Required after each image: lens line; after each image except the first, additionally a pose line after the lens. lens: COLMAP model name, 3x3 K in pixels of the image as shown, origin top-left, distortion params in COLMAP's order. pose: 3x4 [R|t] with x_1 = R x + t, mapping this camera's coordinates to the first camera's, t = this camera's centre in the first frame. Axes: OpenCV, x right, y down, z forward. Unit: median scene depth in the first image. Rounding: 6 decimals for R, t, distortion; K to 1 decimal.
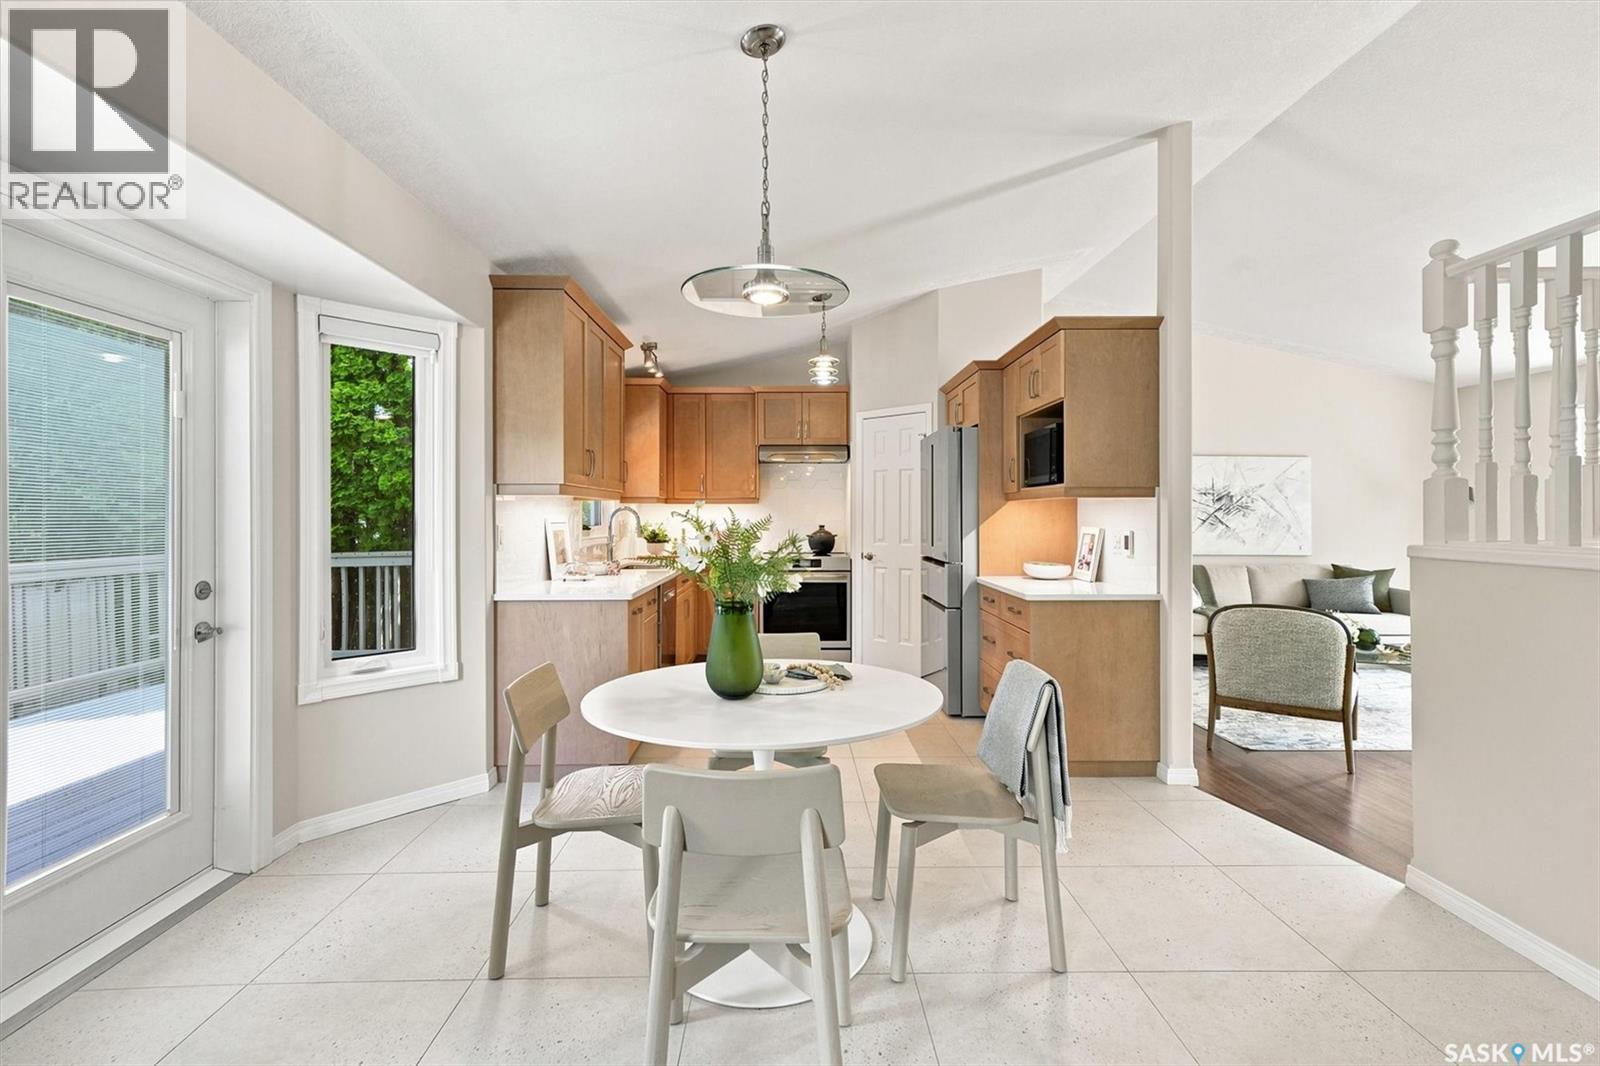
lens RADIAL K [[730.4, 0, 794.8], [0, 730.4, 511.5], [0, 0, 1]] dist [0.000364, 0.000106]
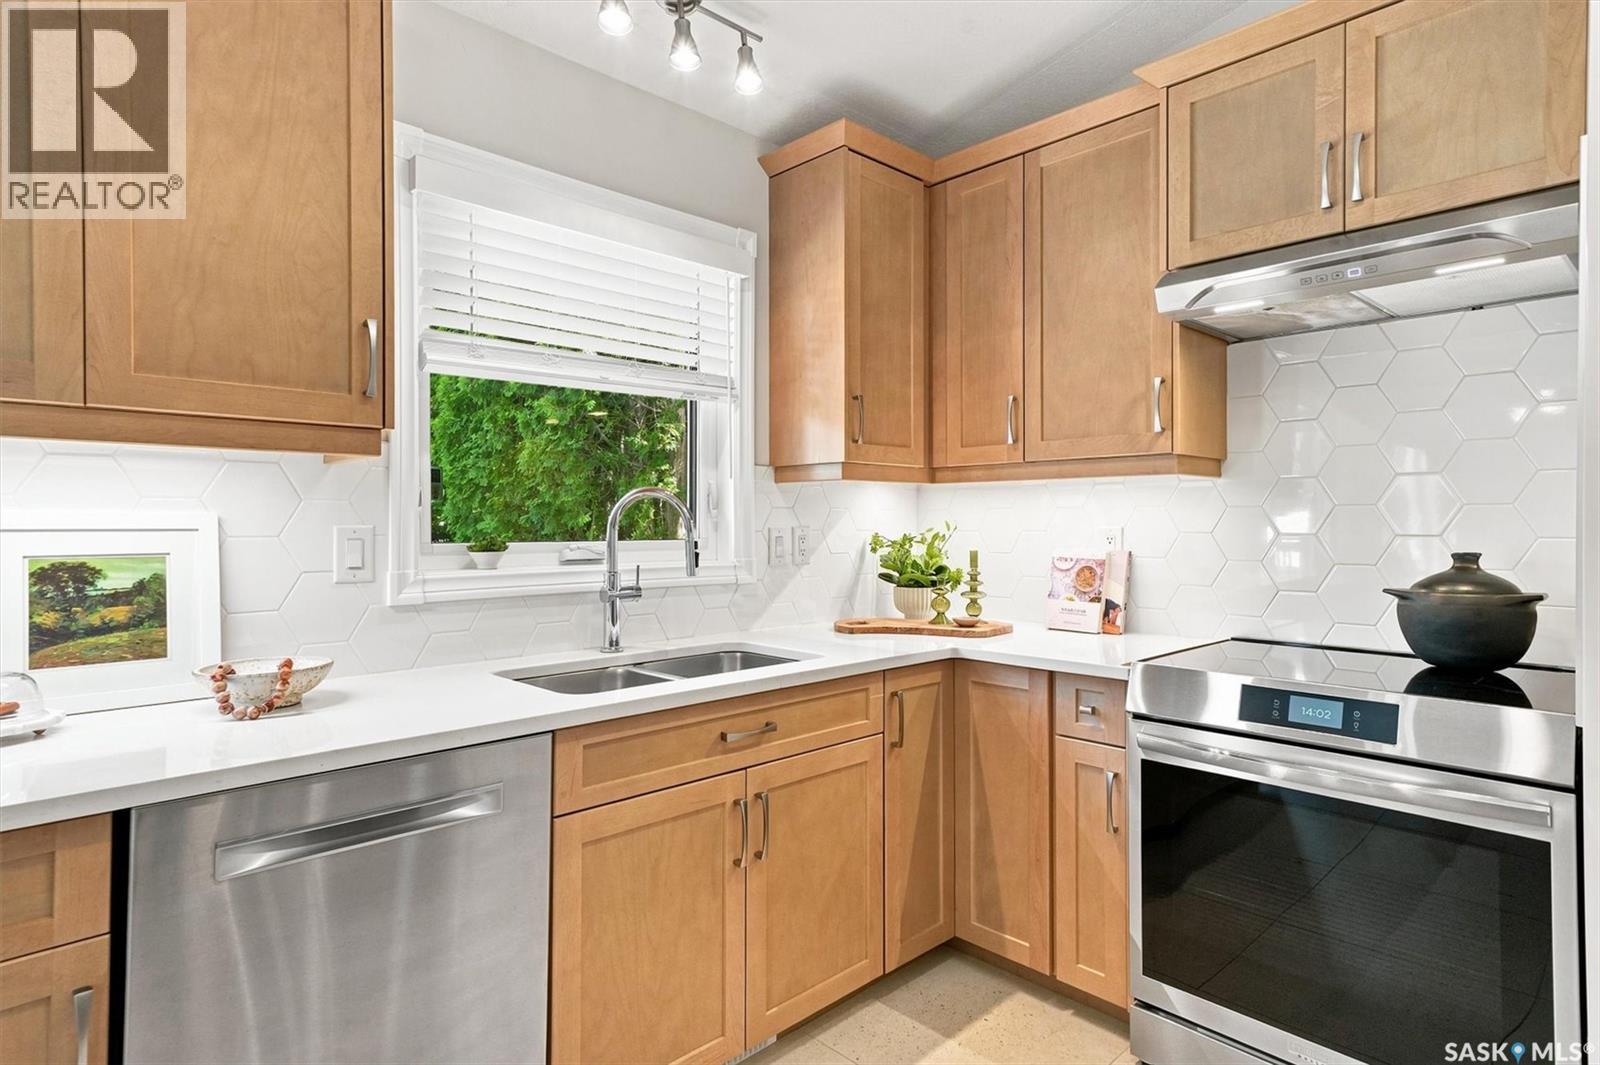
lens RADIAL K [[856.1, 0, 804.8], [0, 856.1, 522.5], [0, 0, 1]] dist [0.001424, -0.000060]
pose [[0.686632, 0.003301, -0.726998, 0.103520], [-0.003873, 0.999992, 0.000882, 0.010465], [0.726995, 0.002209, 0.686639, 0.708713]]
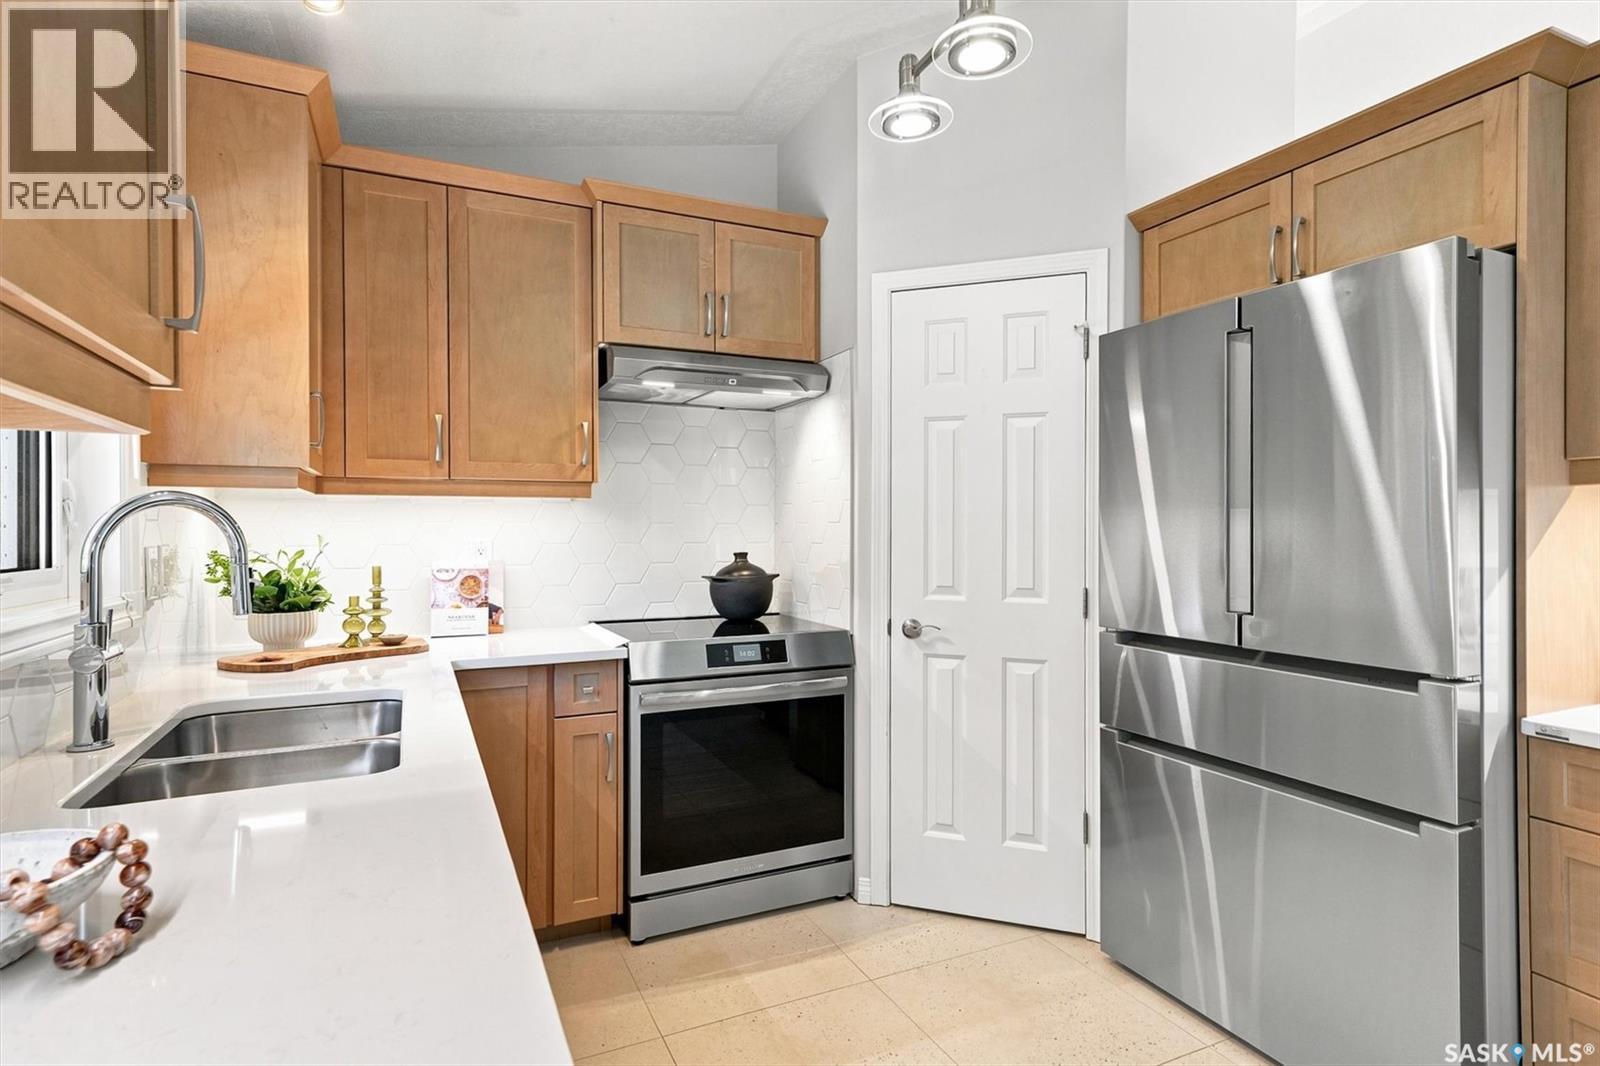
lens RADIAL K [[820.1, 0, 804.0], [0, 820.1, 525.4], [0, 0, 1]] dist [-0.000248, 0.000226]
pose [[0.905965, 0.004045, 0.423333, -0.145266], [-0.002409, 0.999987, -0.004400, 0.005903], [-0.423346, 0.002966, 0.905963, 0.613761]]
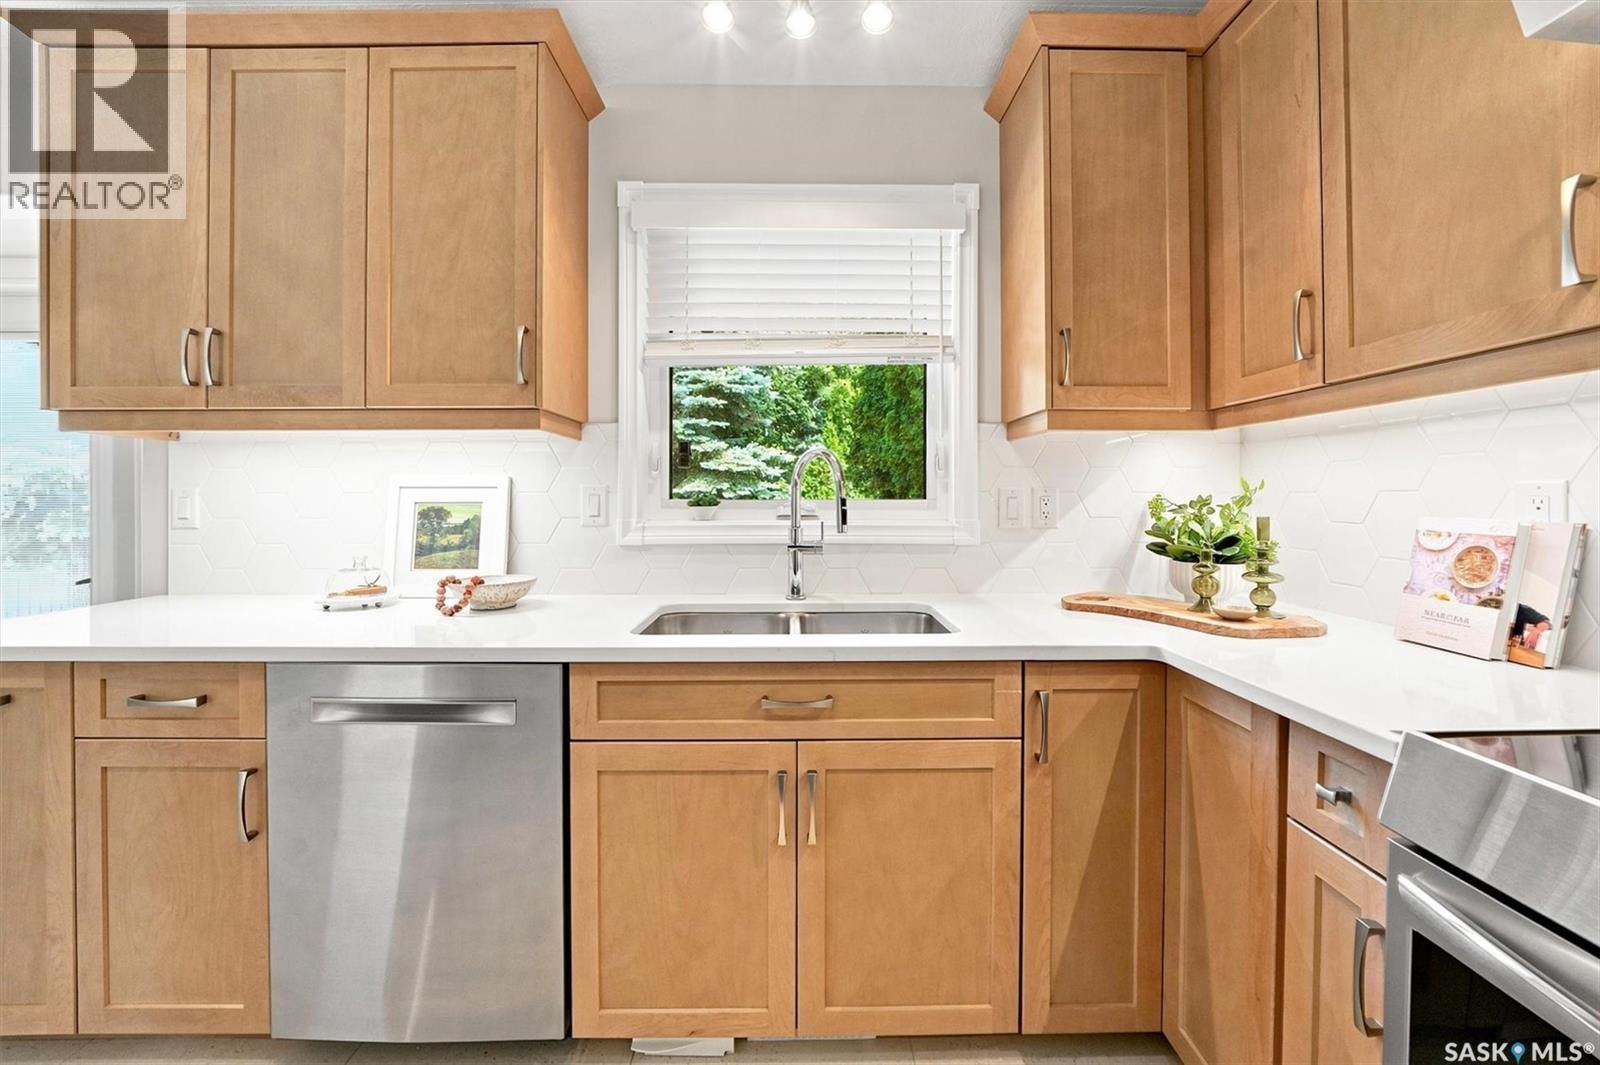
lens RADIAL K [[613.0, 0, 798.6], [0, 613.0, 499.5], [0, 0, 1]] dist [-0.020265, 0.000341]
pose [[0.000691, 0.008792, -0.999961, 0.068666], [-0.001716, 0.999960, 0.008791, 0.016979], [0.999998, 0.001710, 0.000706, 0.906761]]
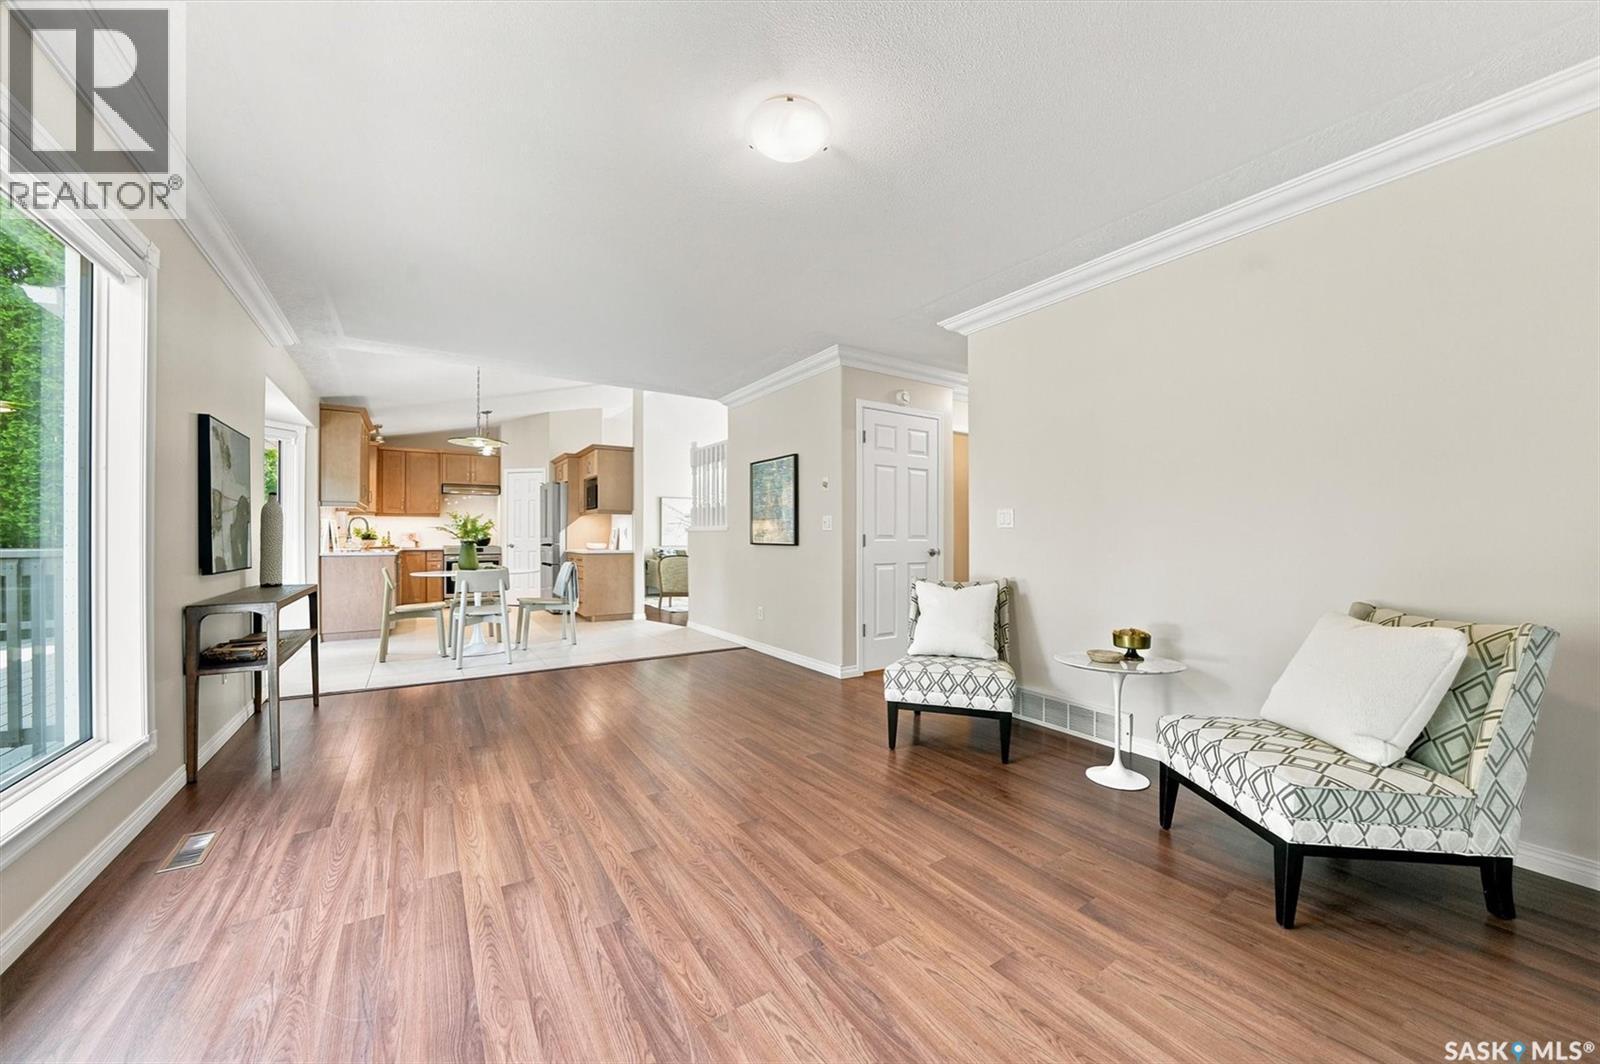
lens RADIAL K [[594.7, 0, 800.0], [0, 594.7, 532.0], [0, 0, 1]] dist [-0.000251, -0.000015]
pose [[0.845702, 0.005968, 0.533622, -0.089374], [-0.002380, 0.999970, -0.007411, 0.036349], [-0.533650, 0.004998, 0.845690, -0.709354]]
